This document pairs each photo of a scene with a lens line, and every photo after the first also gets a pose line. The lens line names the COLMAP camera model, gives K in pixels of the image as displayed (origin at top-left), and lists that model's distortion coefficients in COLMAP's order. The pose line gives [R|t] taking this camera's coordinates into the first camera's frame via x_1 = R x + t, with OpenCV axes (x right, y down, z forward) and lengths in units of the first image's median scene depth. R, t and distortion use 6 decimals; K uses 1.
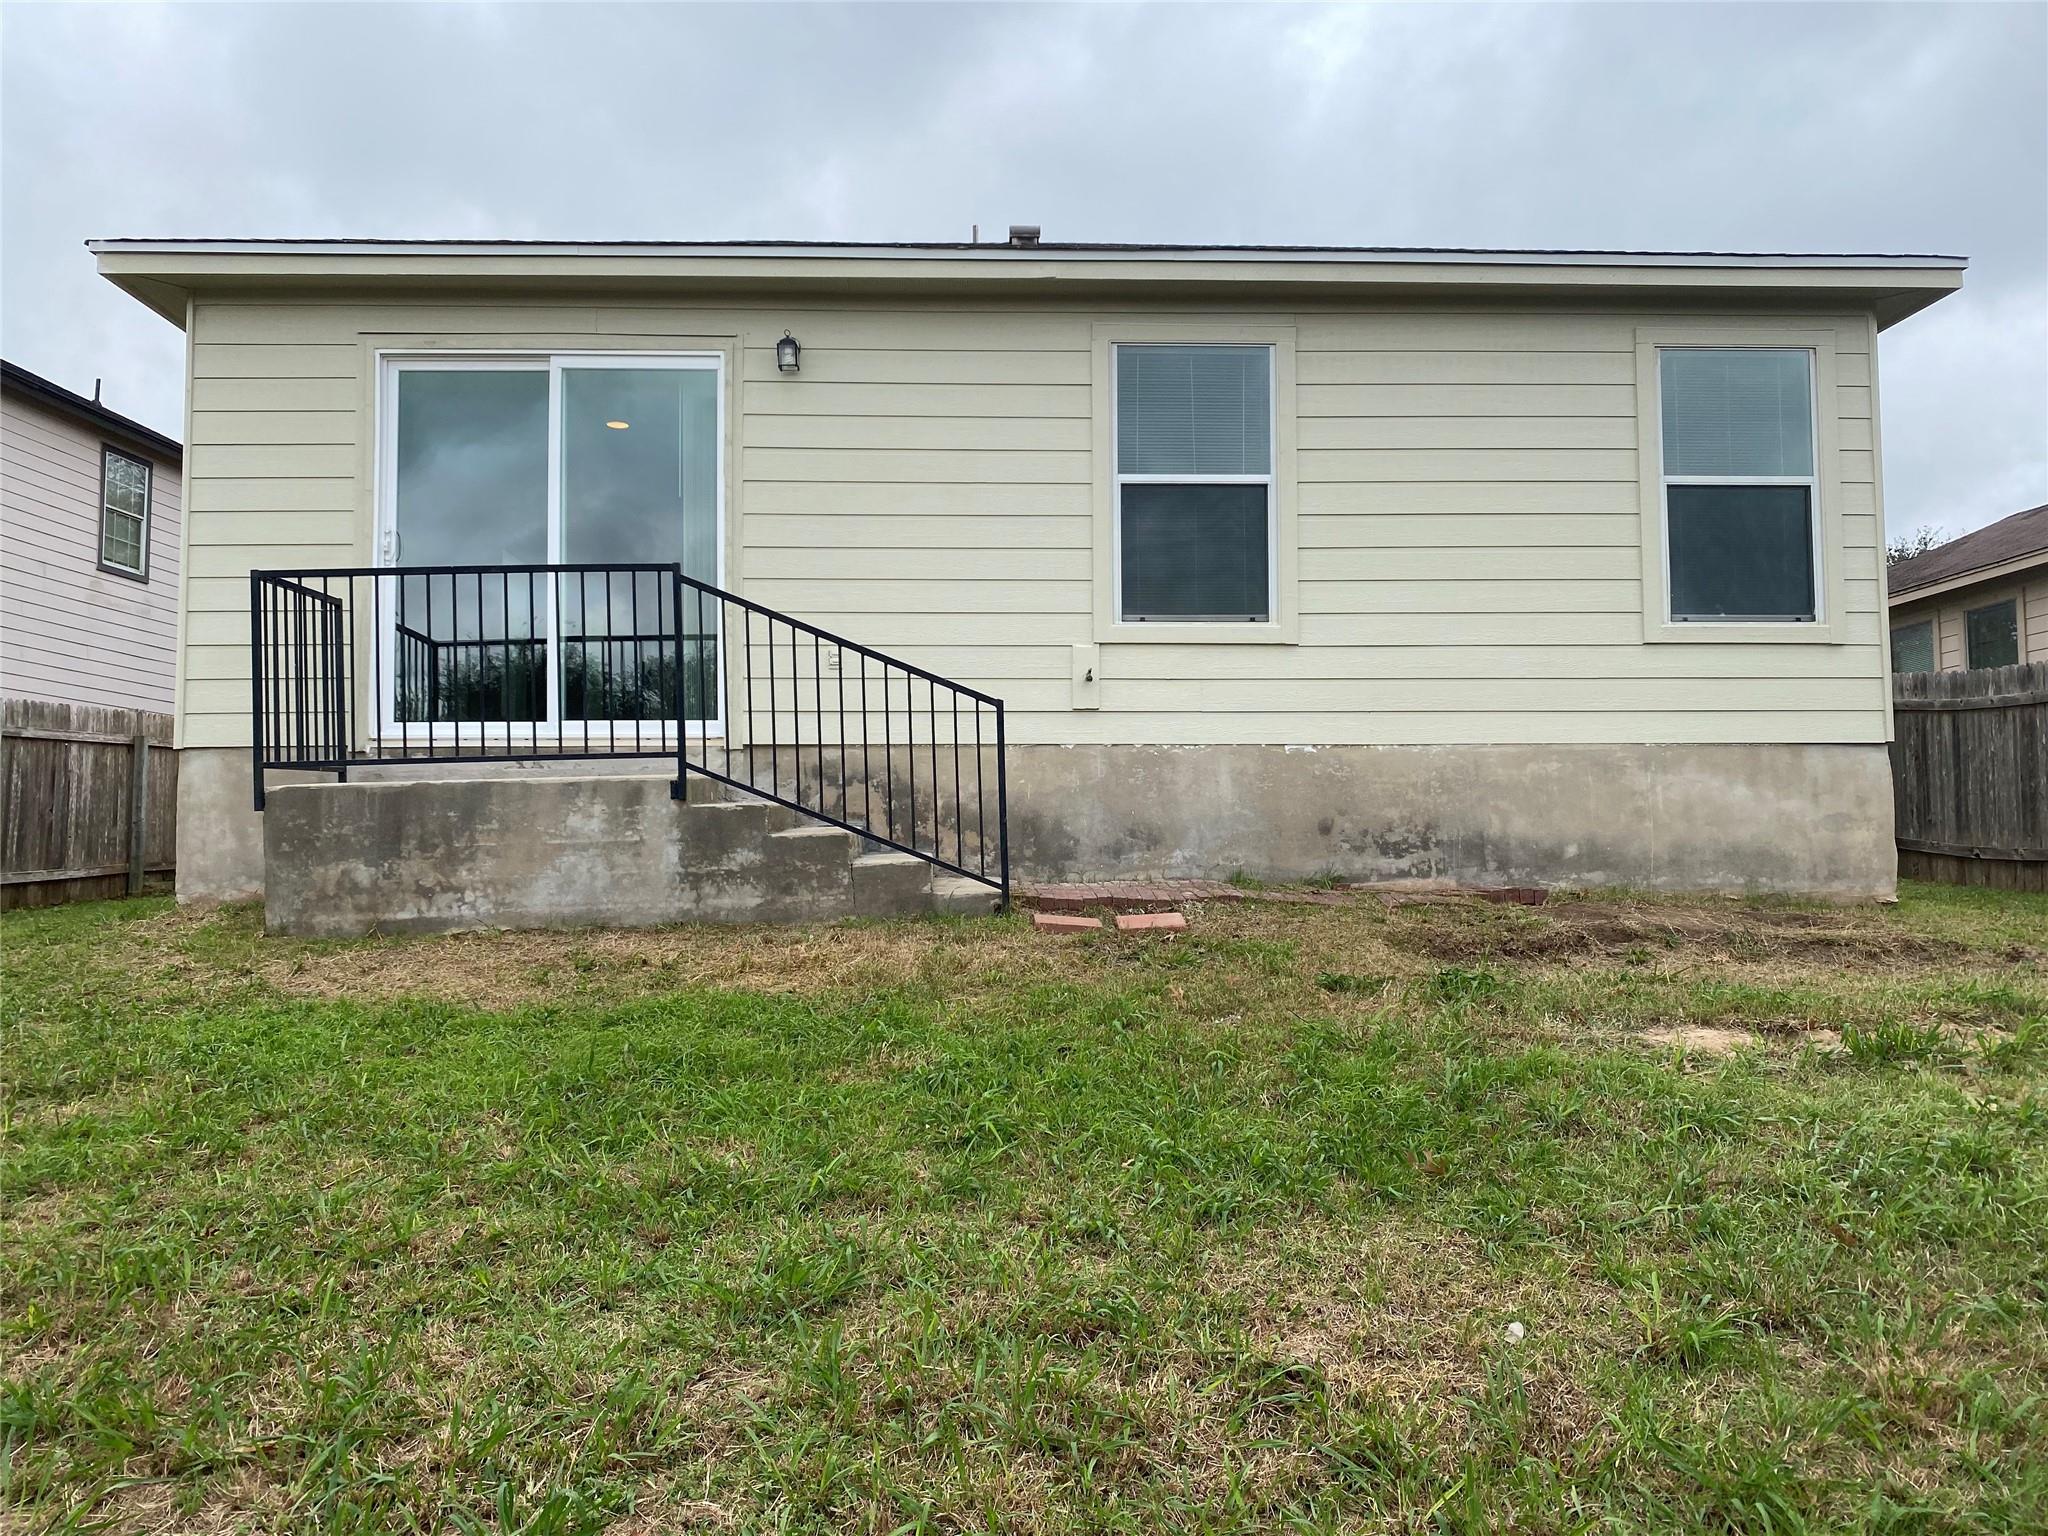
lens RADIAL K [[1565.6, 0, 1022.6], [0, 1565.6, 729.5], [0, 0, 1]] dist [0.118280, -0.299904]
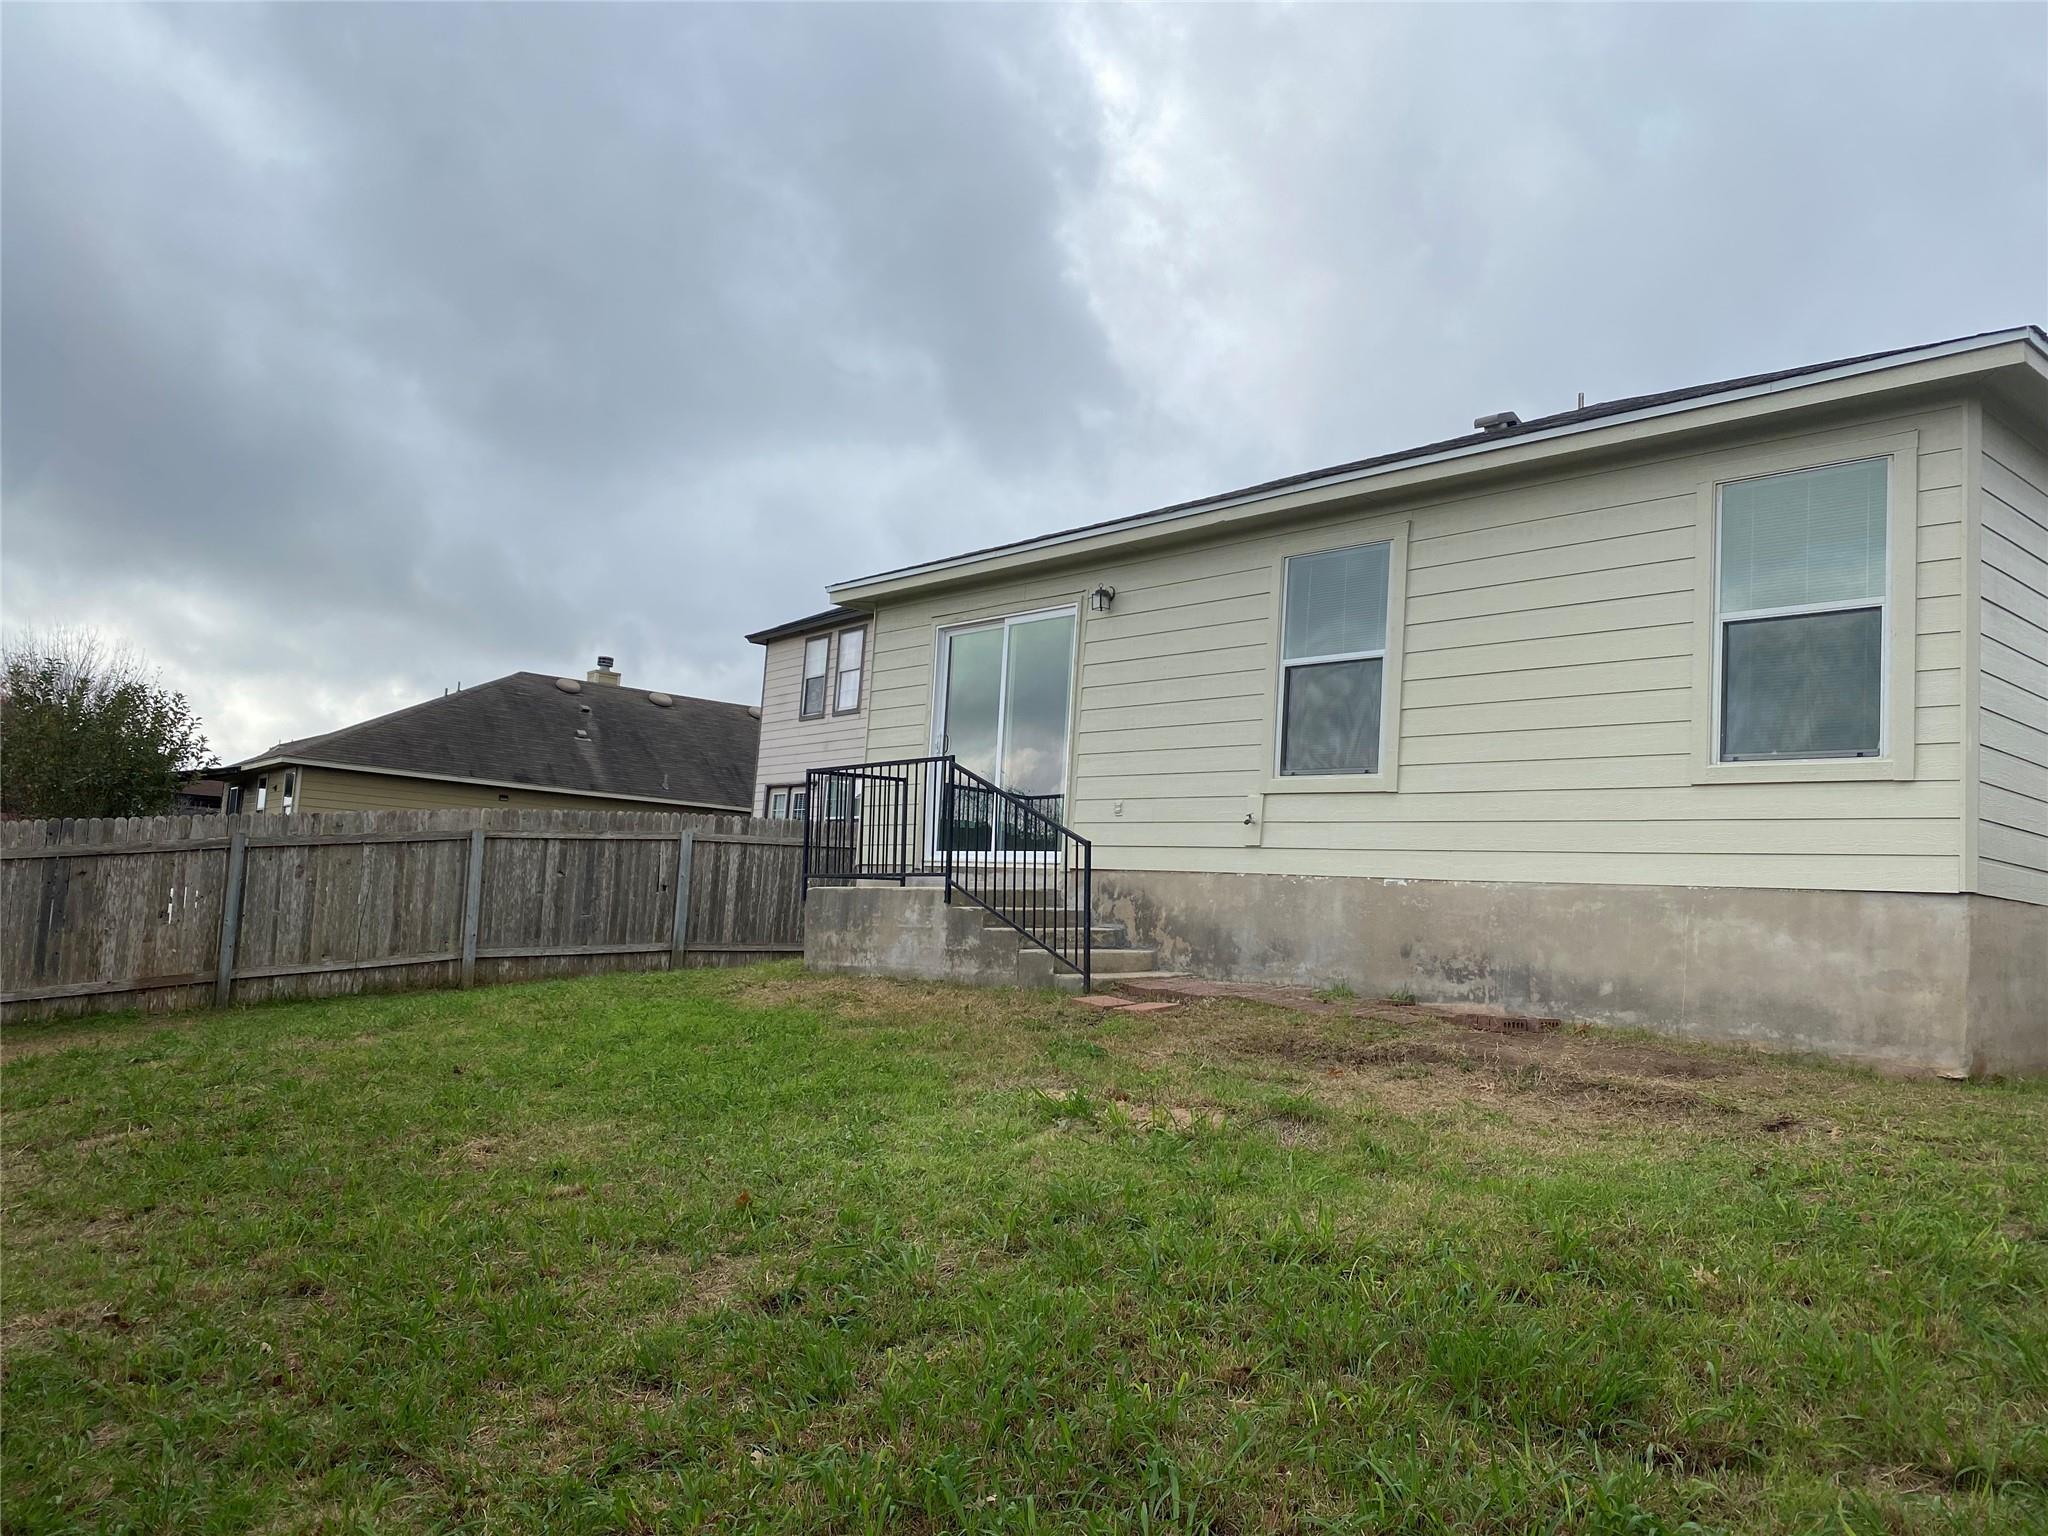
lens RADIAL K [[1588.3, 0, 1025.6], [0, 1588.3, 687.5], [0, 0, 1]] dist [0.087120, -0.194059]
pose [[0.615713, -0.070243, -0.784834, 0.955145], [-0.005118, 0.995641, -0.093125, -0.019908], [0.787954, 0.061355, 0.612669, 0.049048]]
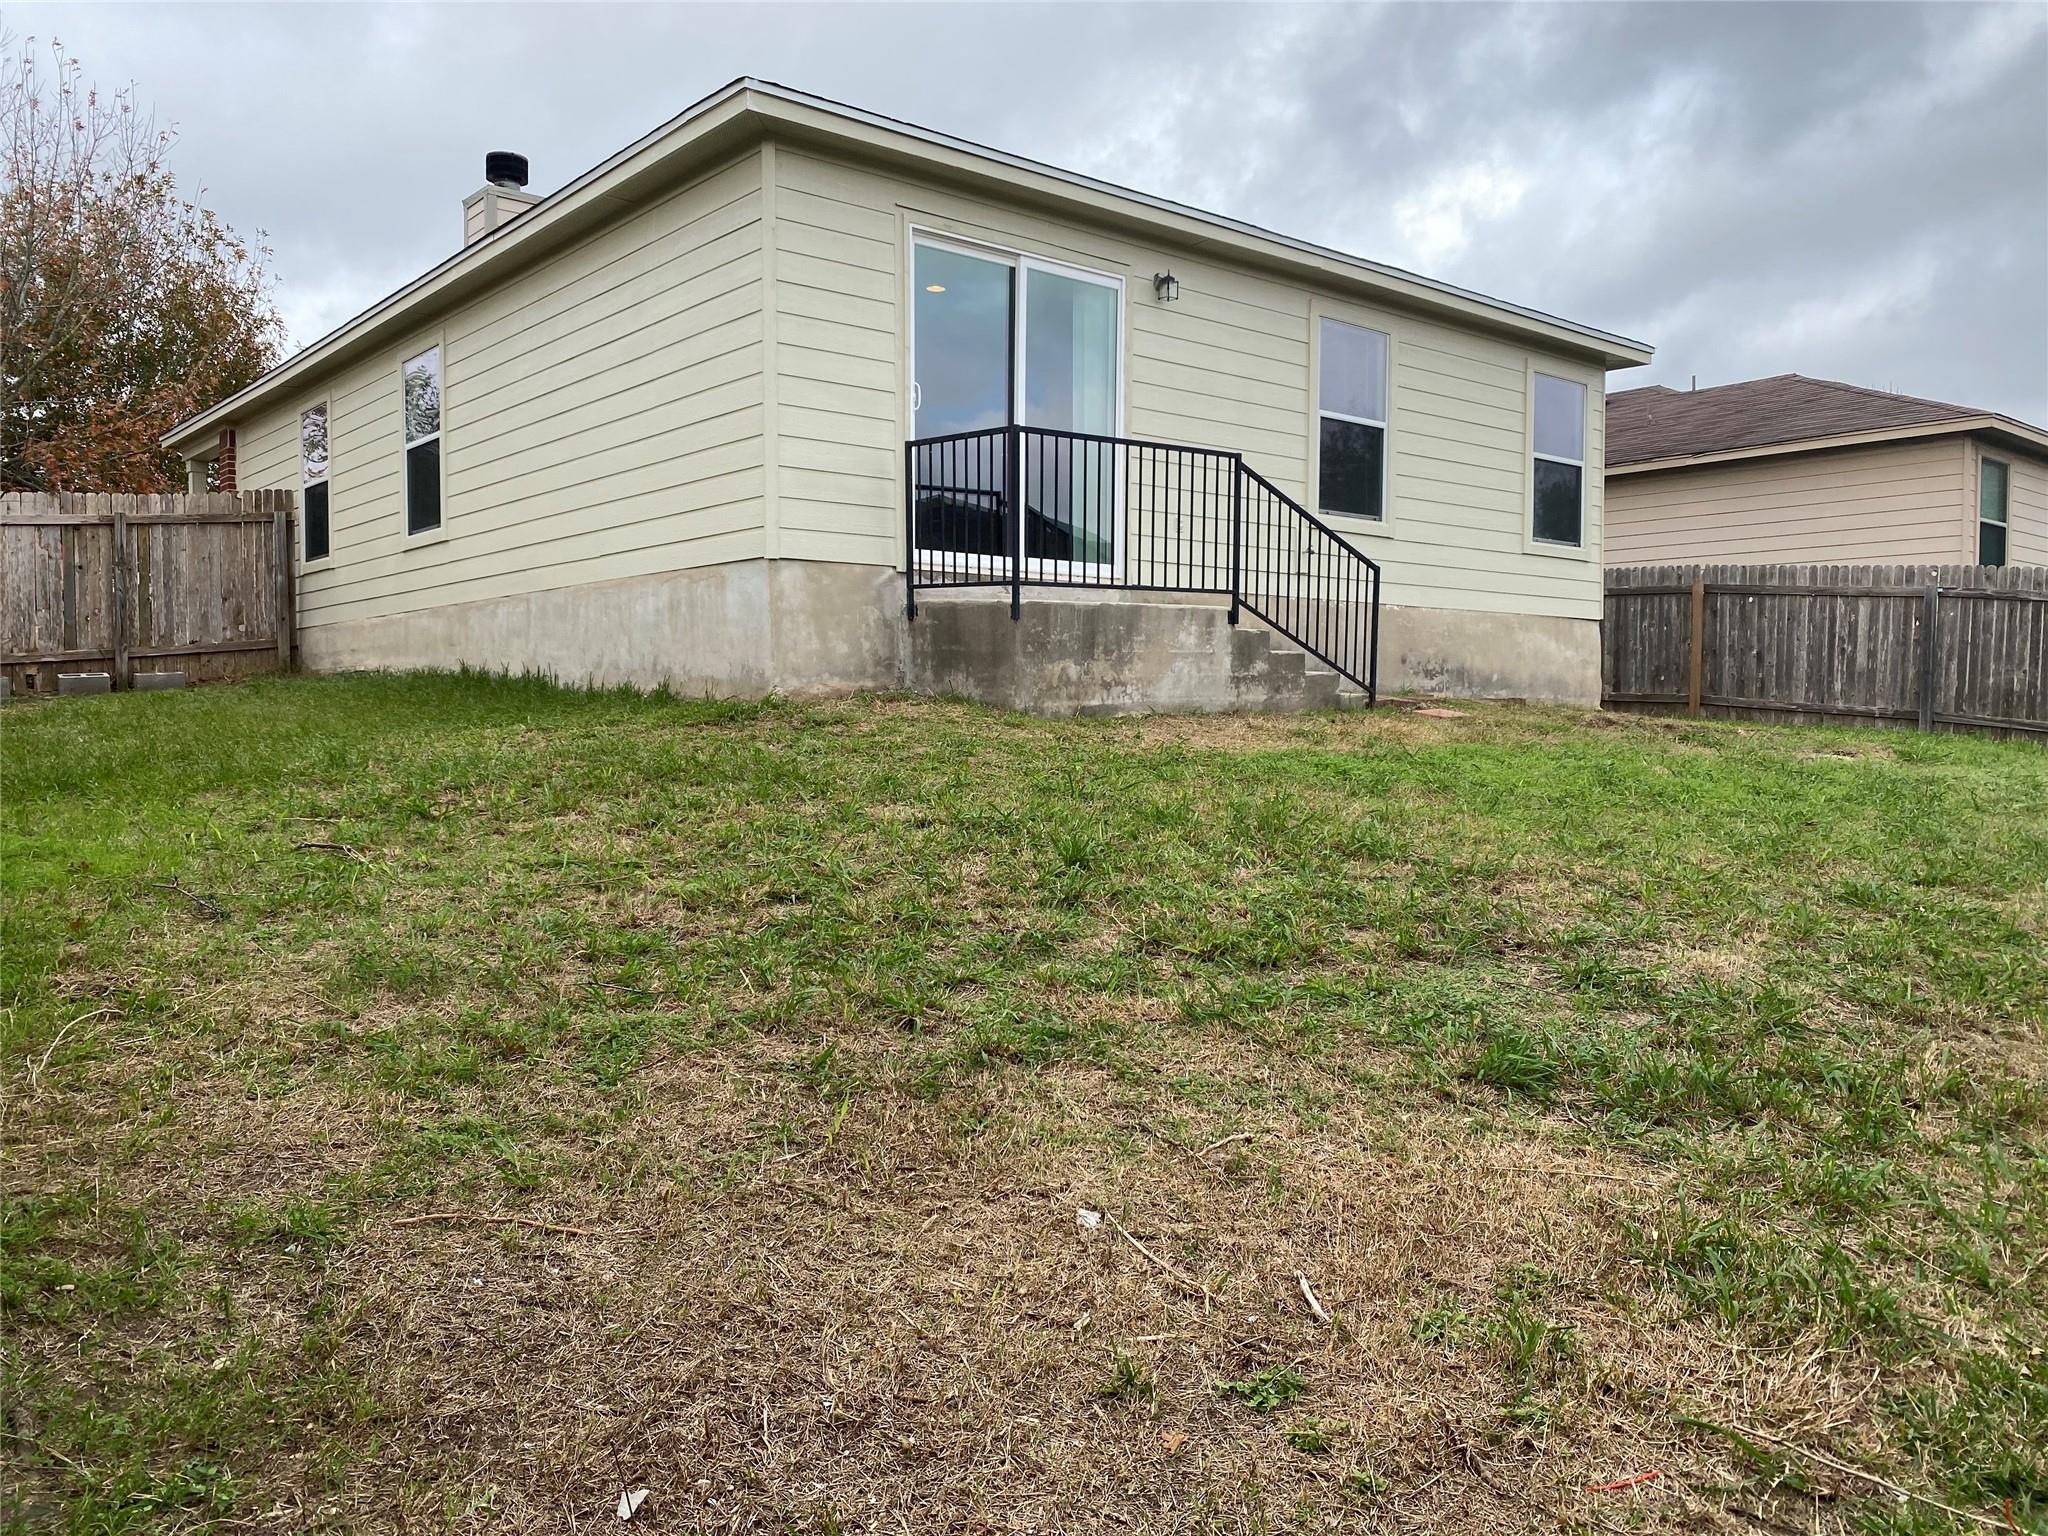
lens RADIAL K [[1582.1, 0, 1033.4], [0, 1582.1, 756.1], [0, 0, 1]] dist [0.045415, -0.060853]
pose [[0.793848, -0.007671, 0.608068, -1.044679], [-0.059436, 0.994154, 0.090137, 0.038115], [-0.605204, -0.107696, 0.788752, -0.019372]]
